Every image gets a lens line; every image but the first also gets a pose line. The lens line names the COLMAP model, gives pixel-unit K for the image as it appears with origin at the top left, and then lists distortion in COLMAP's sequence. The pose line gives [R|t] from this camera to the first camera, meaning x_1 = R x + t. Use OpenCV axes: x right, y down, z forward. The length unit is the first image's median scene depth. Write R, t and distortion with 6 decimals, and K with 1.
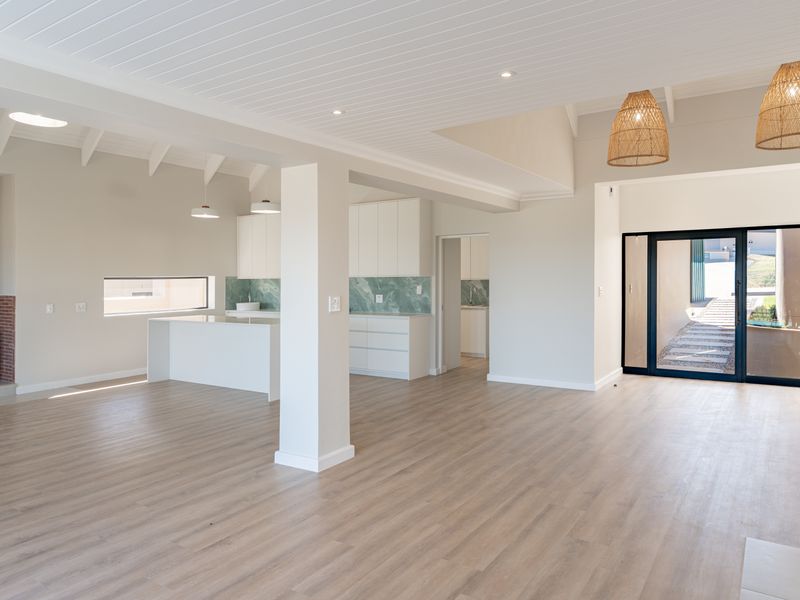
lens RADIAL K [[560.9, 0, 398.1], [0, 560.9, 287.1], [0, 0, 1]] dist [0.002797, 0.003514]
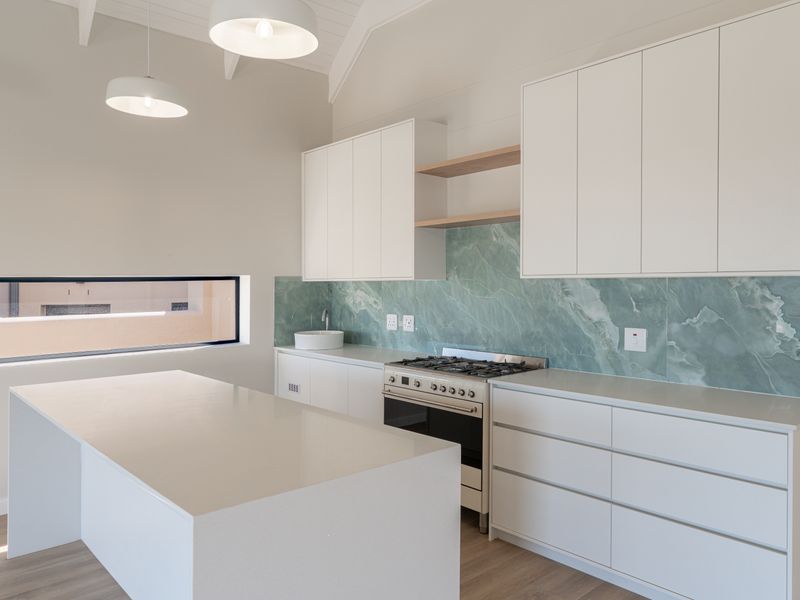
lens RADIAL K [[621.6, 0, 398.6], [0, 621.6, 289.1], [0, 0, 1]] dist [-0.001264, 0.002928]
pose [[0.963720, 0.007687, -0.266804, -0.065246], [-0.008431, 0.999963, -0.001644, -0.007949], [0.266782, 0.003834, 0.963749, 0.525829]]
